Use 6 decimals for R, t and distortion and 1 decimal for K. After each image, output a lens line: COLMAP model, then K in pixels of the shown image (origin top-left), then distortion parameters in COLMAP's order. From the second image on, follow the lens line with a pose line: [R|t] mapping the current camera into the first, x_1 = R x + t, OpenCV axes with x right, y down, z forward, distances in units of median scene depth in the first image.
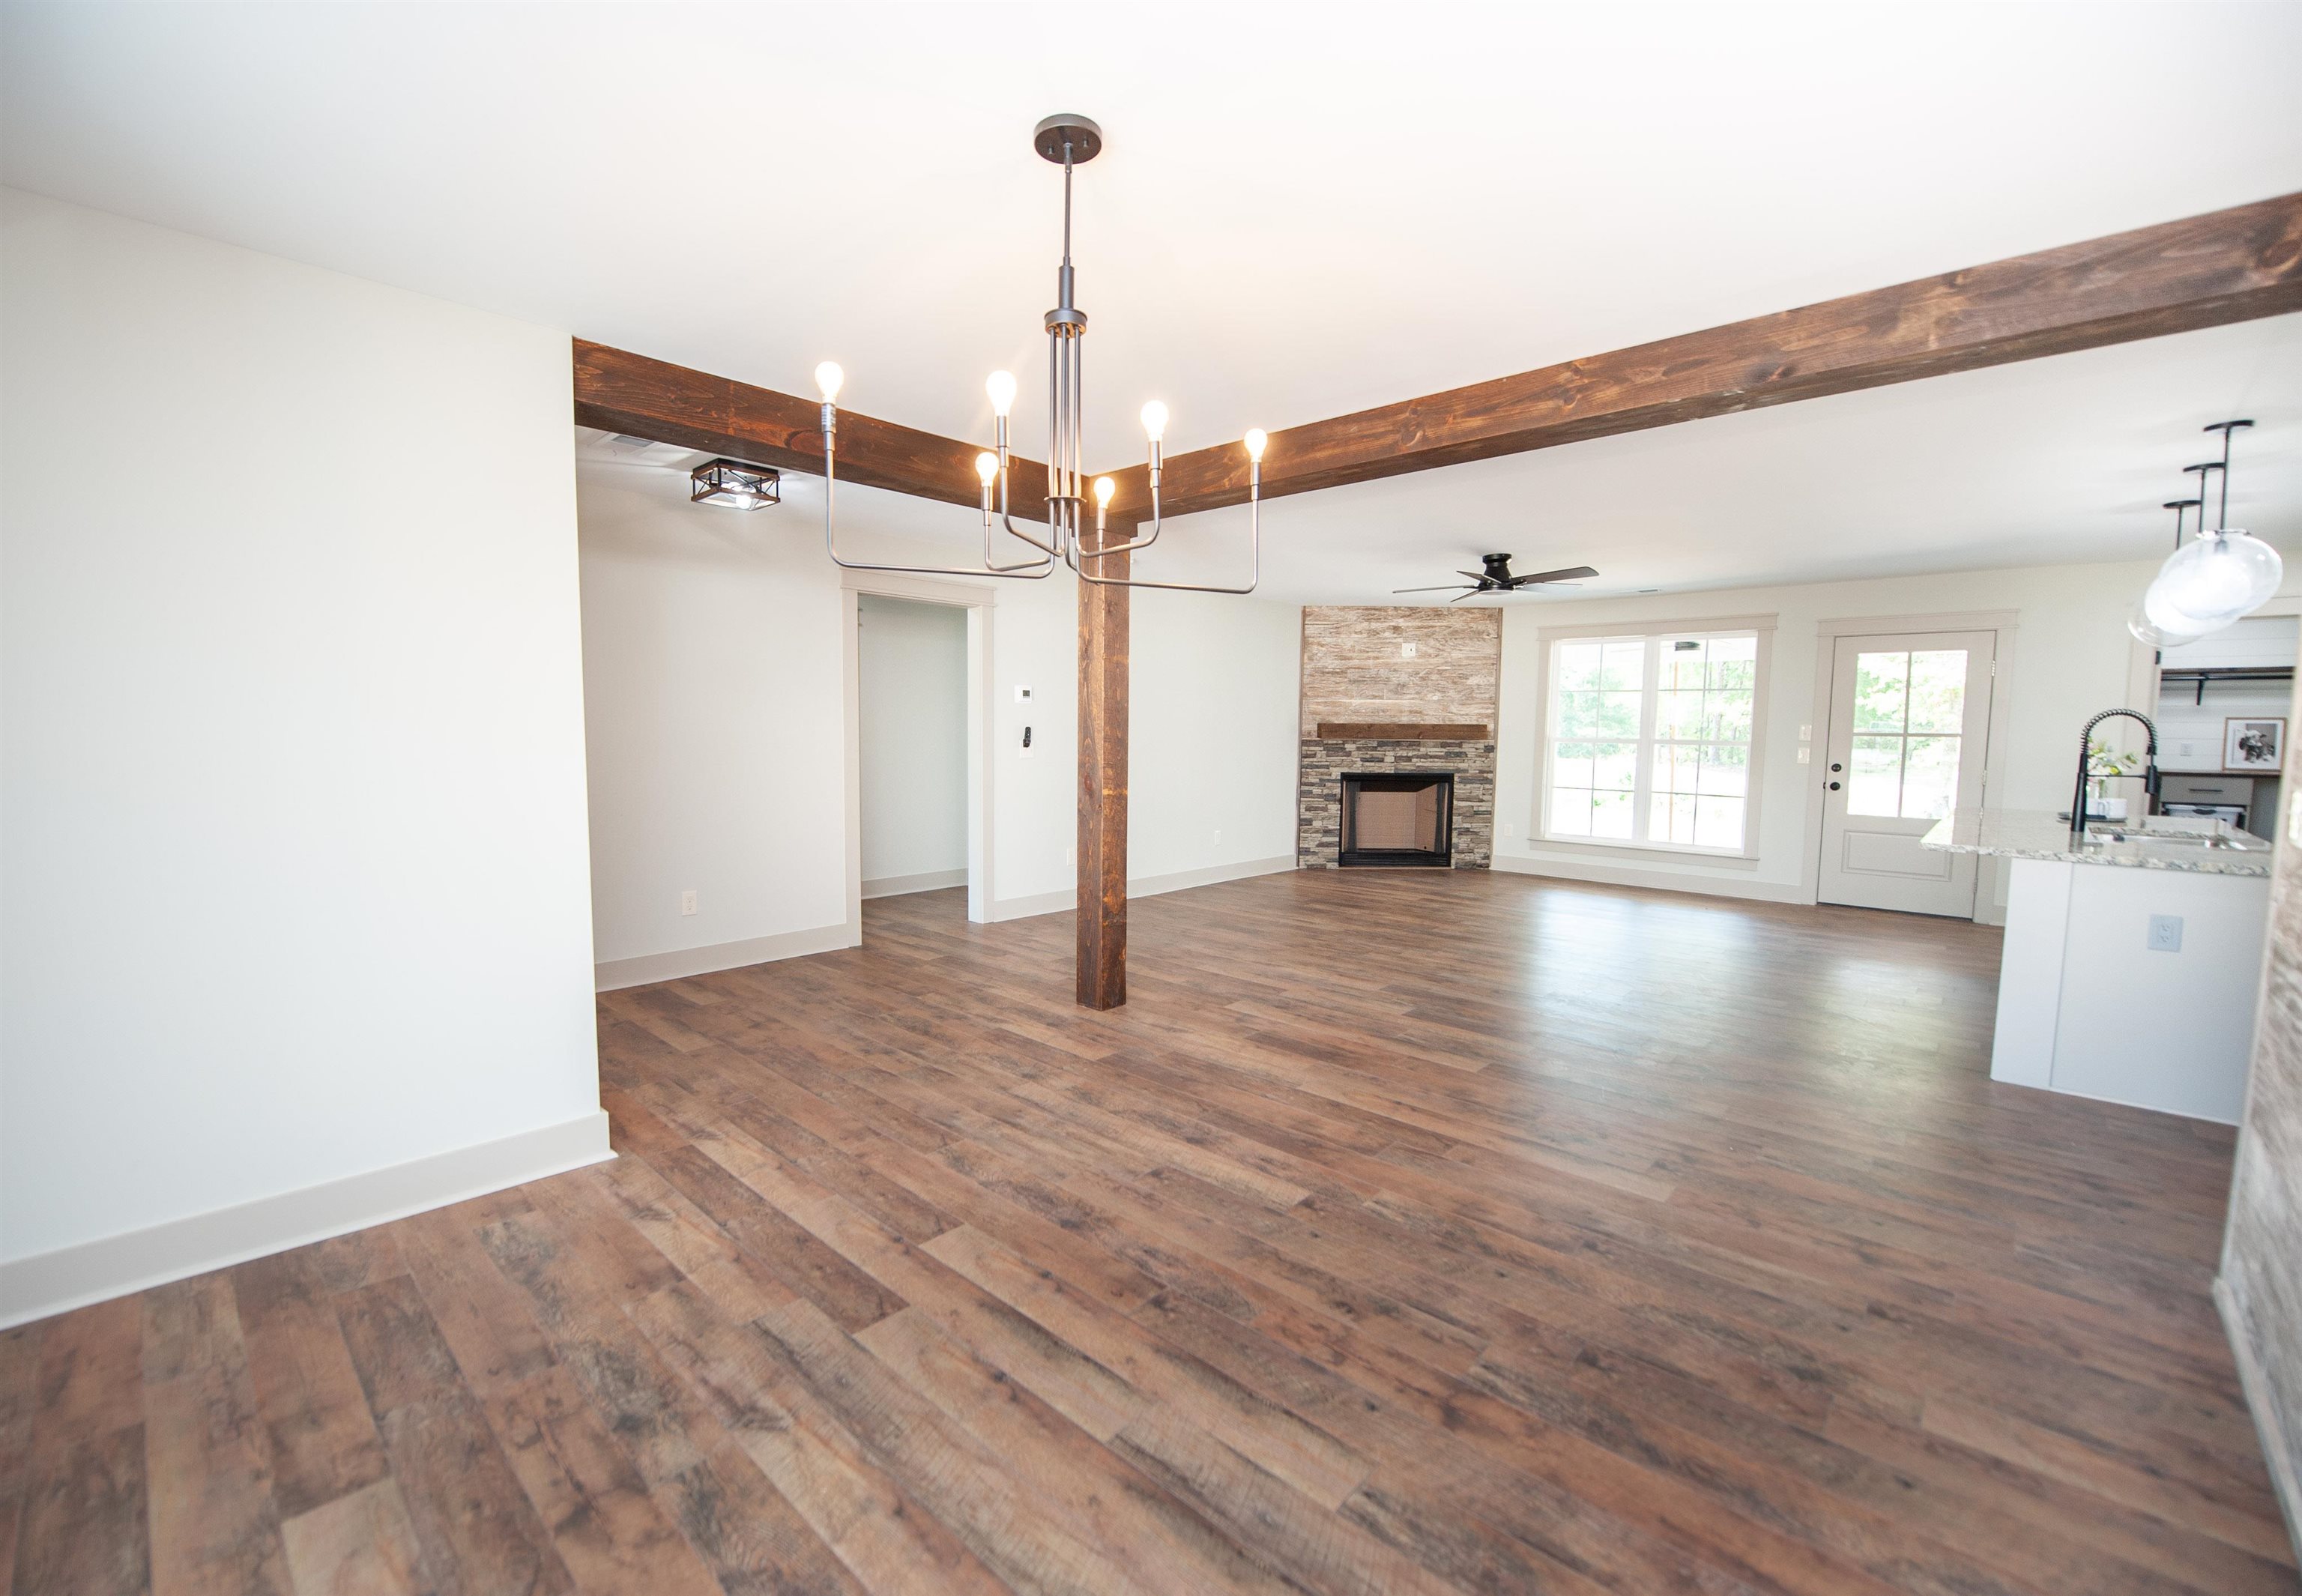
lens RADIAL K [[942.9, 0, 1105.0], [0, 942.9, 810.7], [0, 0, 1]] dist [-0.024723, 0.000718]
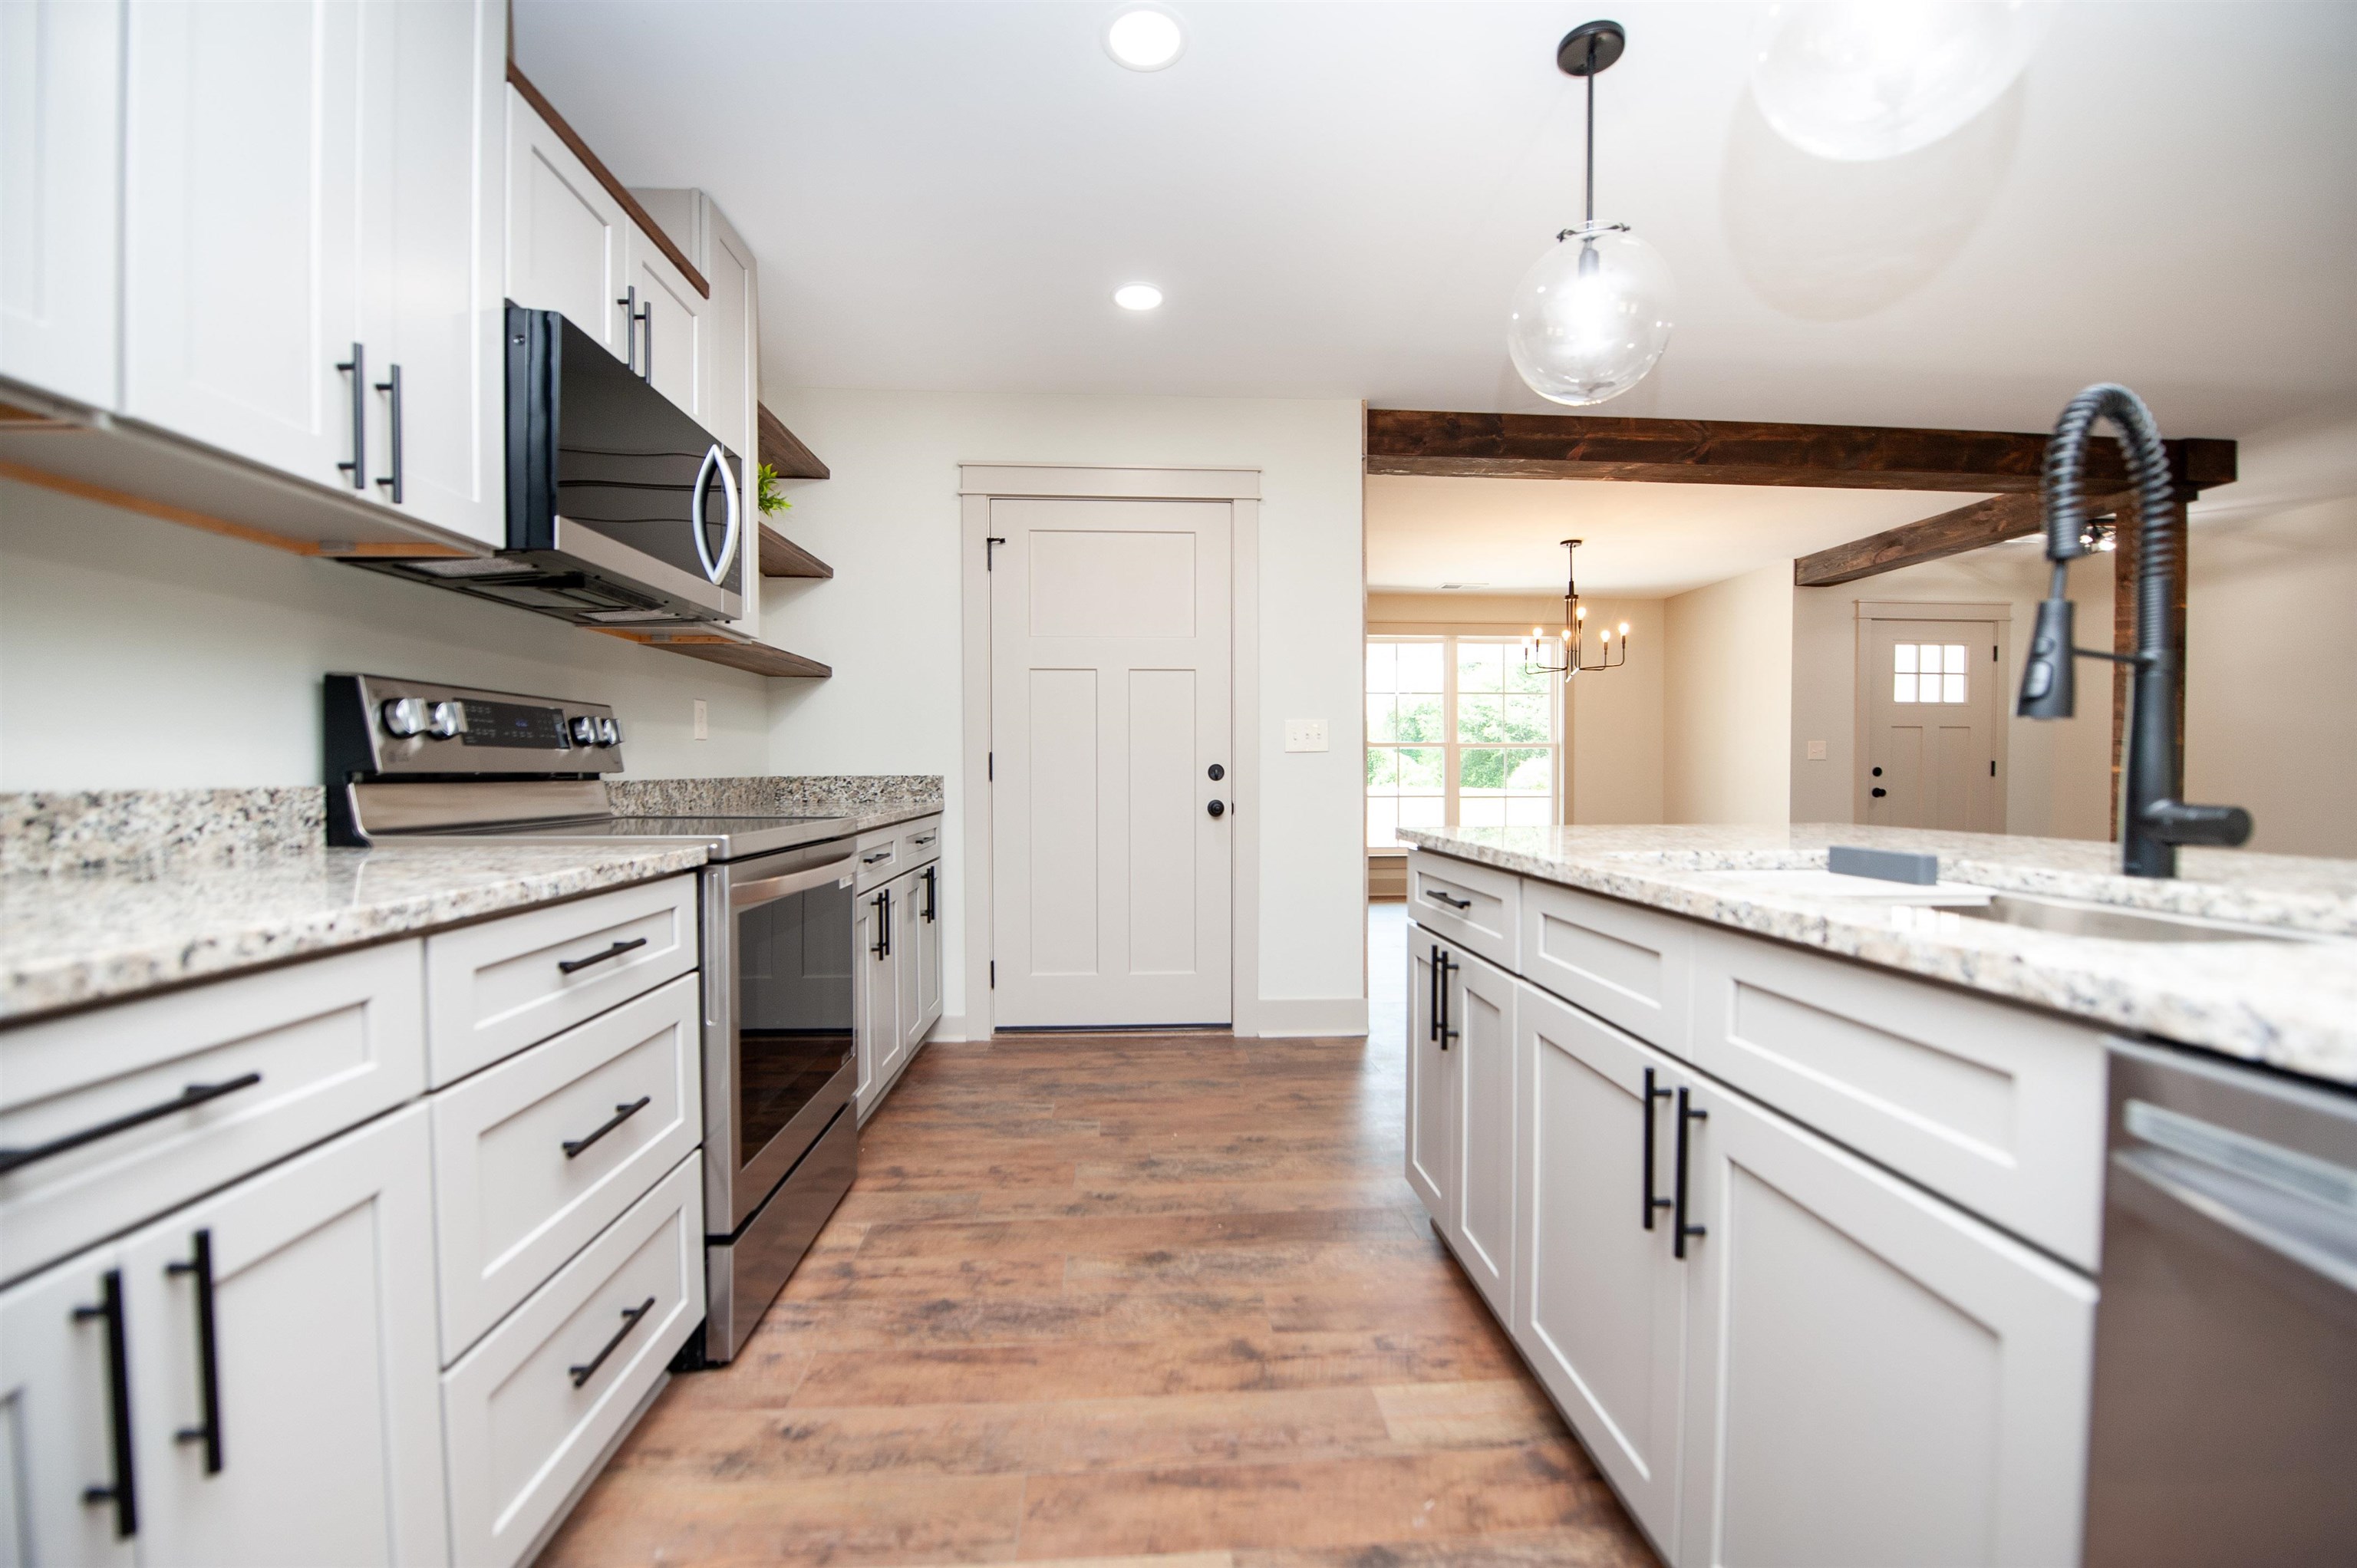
lens RADIAL K [[945.7, 0, 1175.8], [0, 945.7, 788.5], [0, 0, 1]] dist [-0.018706, -0.002110]
pose [[-0.669373, 0.007383, -0.742890, 0.665399], [-0.071262, 0.994702, 0.074096, -0.000658], [0.739501, 0.102538, -0.665300, 0.445103]]
